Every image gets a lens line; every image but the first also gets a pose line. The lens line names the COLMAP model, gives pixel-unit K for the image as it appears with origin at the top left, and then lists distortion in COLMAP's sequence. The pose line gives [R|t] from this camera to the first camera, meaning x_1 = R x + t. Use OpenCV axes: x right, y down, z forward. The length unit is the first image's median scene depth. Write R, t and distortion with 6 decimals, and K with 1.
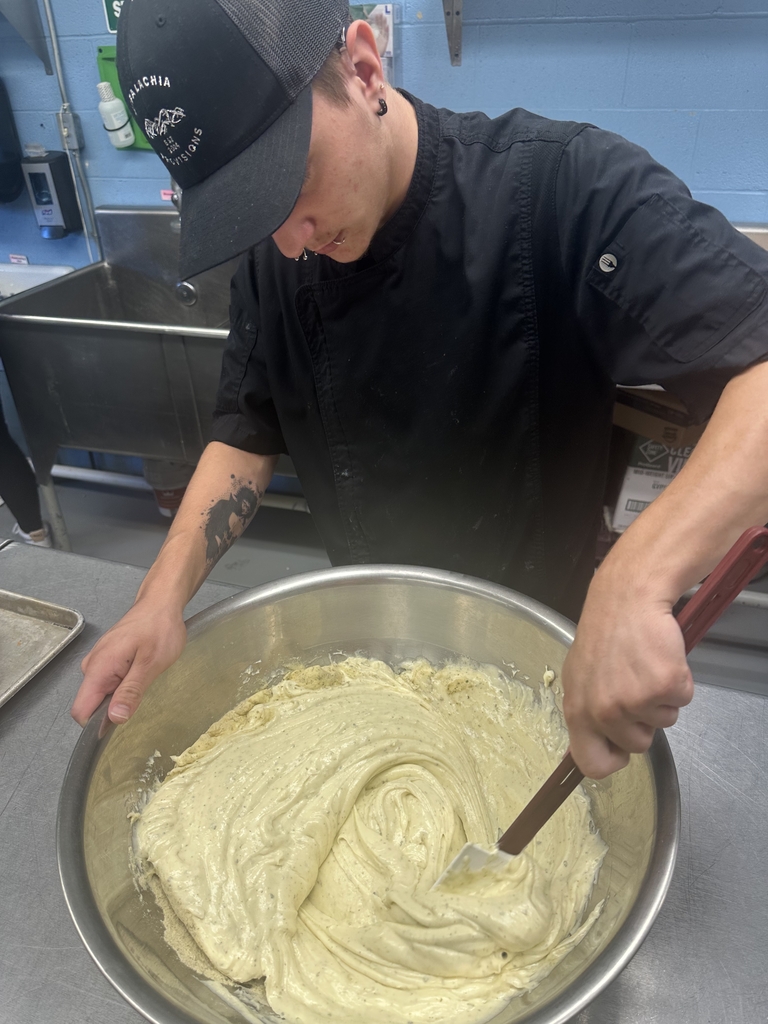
lens RADIAL K [[733.7, 0, 389.4], [0, 733.7, 503.3], [0, 0, 1]] dist [-0.000484, -0.008303]
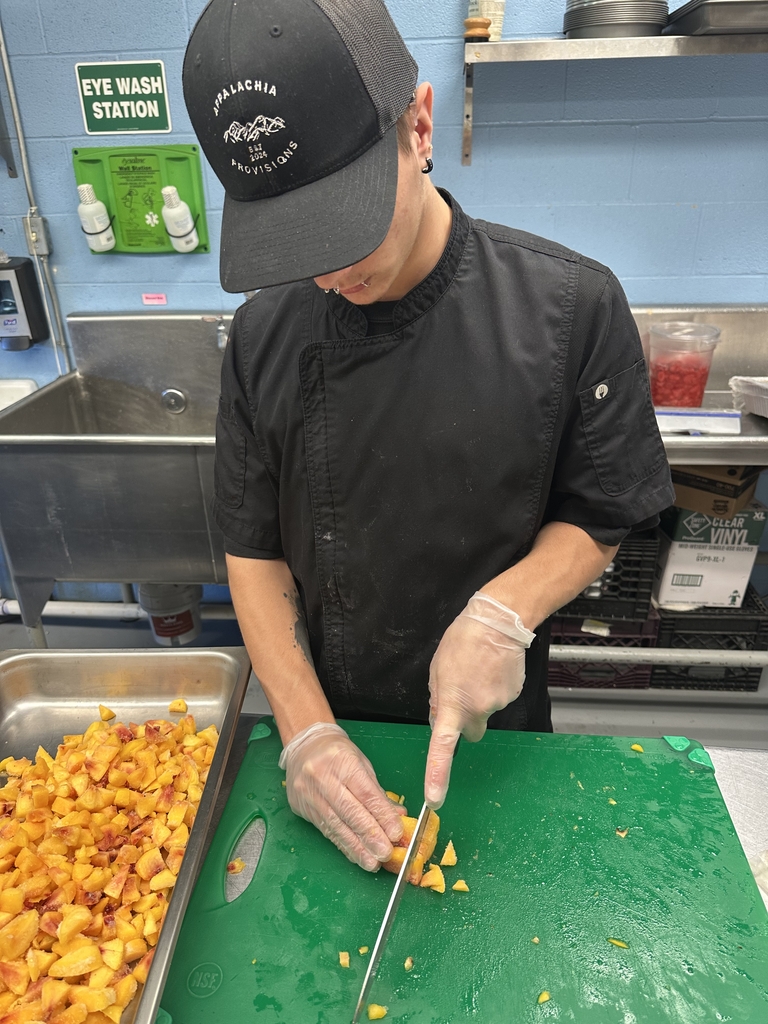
lens RADIAL K [[733.7, 0, 383.3], [0, 733.7, 511.2], [0, 0, 1]] dist [-0.000484, -0.008303]
pose [[0.979913, -0.088129, 0.178896, -0.210895], [0.106902, 0.989413, -0.098150, -0.031057], [-0.168352, 0.115303, 0.978960, 0.069526]]
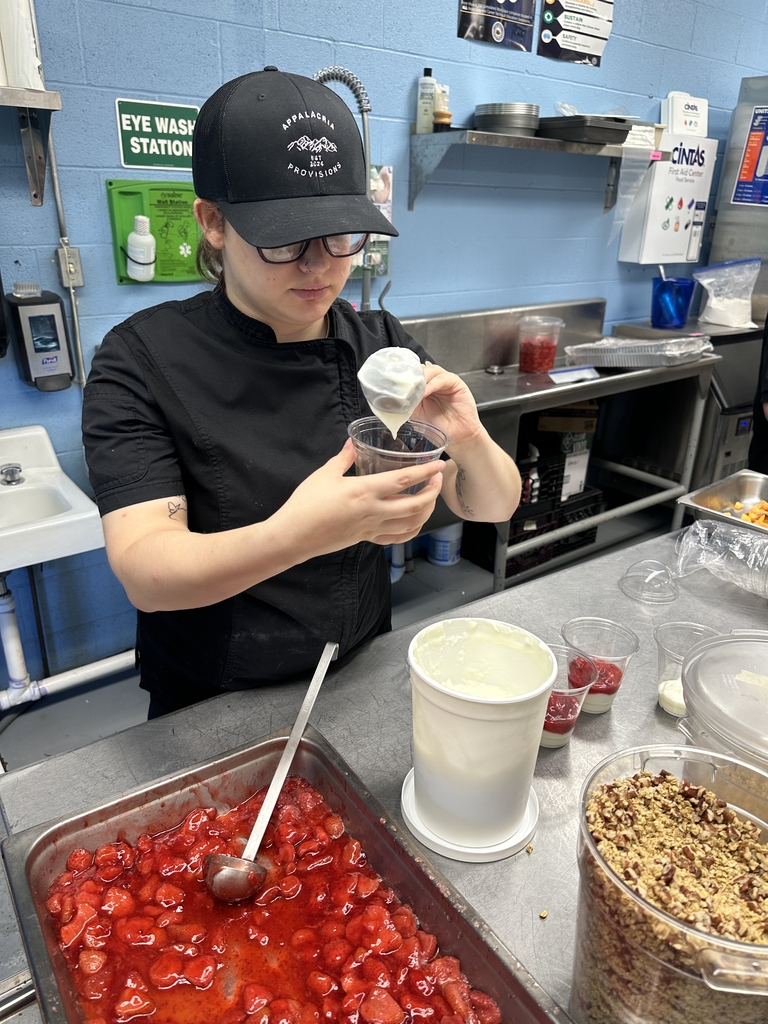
lens RADIAL K [[733.7, 0, 388.7], [0, 733.7, 509.6], [0, 0, 1]] dist [-0.000484, -0.008303]
pose [[0.587263, -0.283766, 0.758023, -0.975559], [0.392139, 0.919026, 0.040235, -0.132538], [-0.708060, 0.273622, 0.650985, 0.248560]]
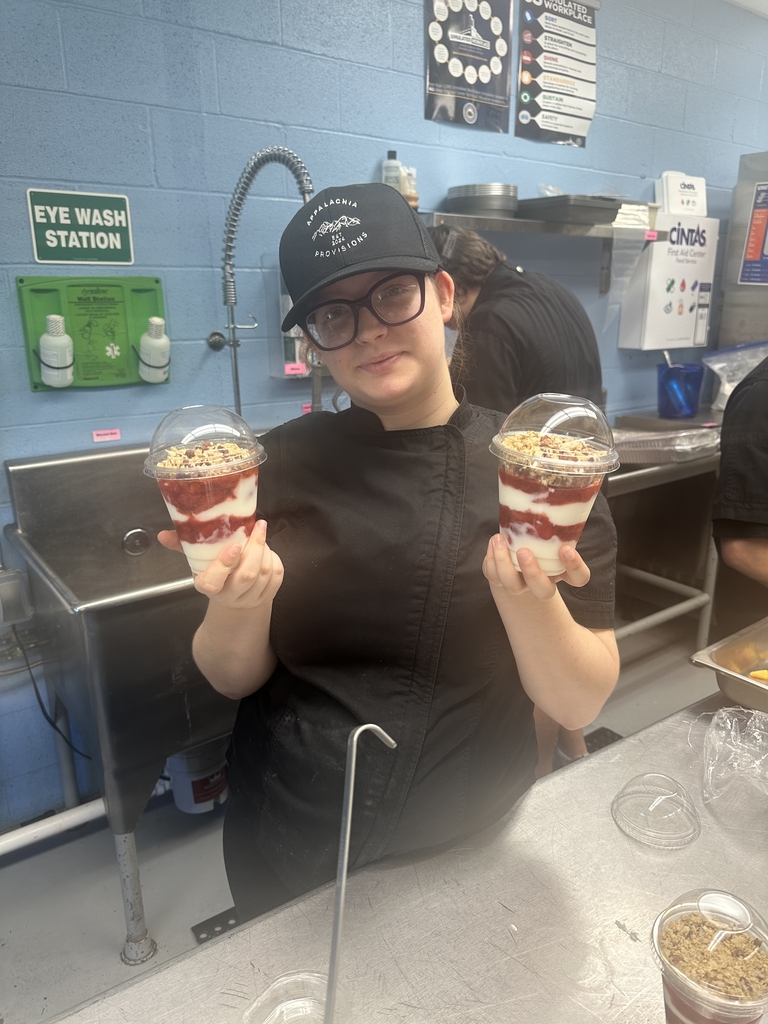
lens RADIAL K [[733.7, 0, 386.6], [0, 733.7, 507.2], [0, 0, 1]] dist [-0.000484, -0.008303]
pose [[0.607907, -0.205075, 0.767068, -0.798900], [0.409931, 0.908423, -0.082007, -0.148630], [-0.680005, 0.364298, 0.636303, 0.282581]]
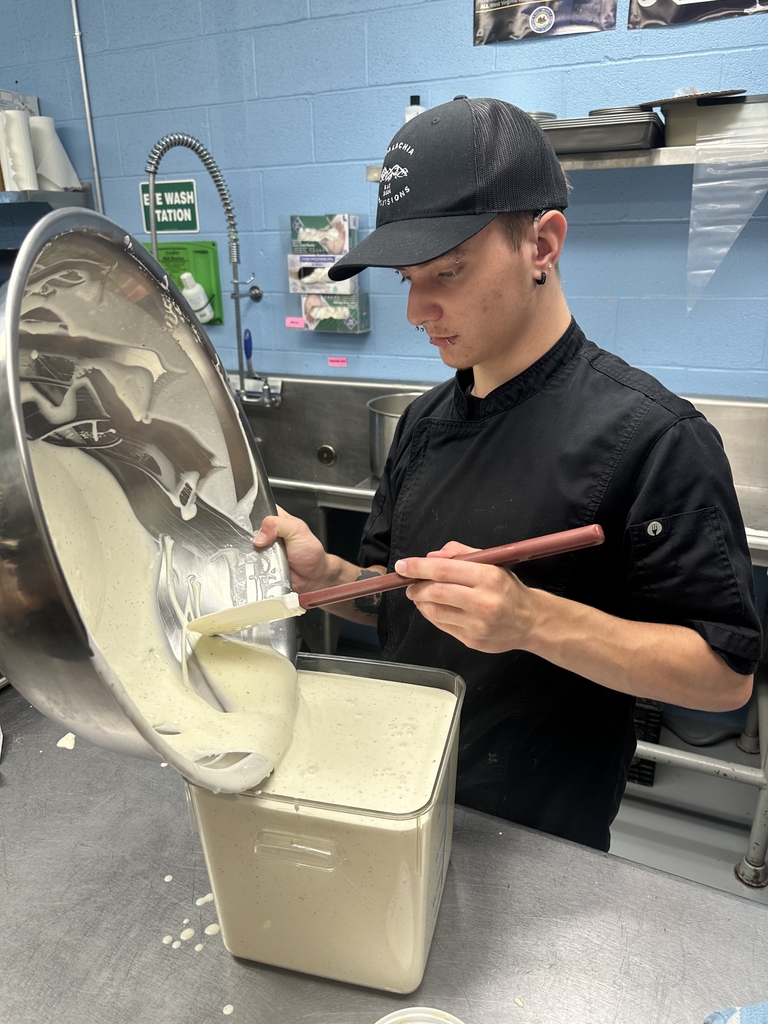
lens RADIAL K [[733.7, 0, 381.8], [0, 733.7, 506.5], [0, 0, 1]] dist [-0.000484, -0.008303]
pose [[0.991119, 0.049073, -0.123589, 0.179541], [-0.073601, 0.976512, -0.202503, 0.027547], [0.110749, 0.209801, 0.971452, -0.058783]]
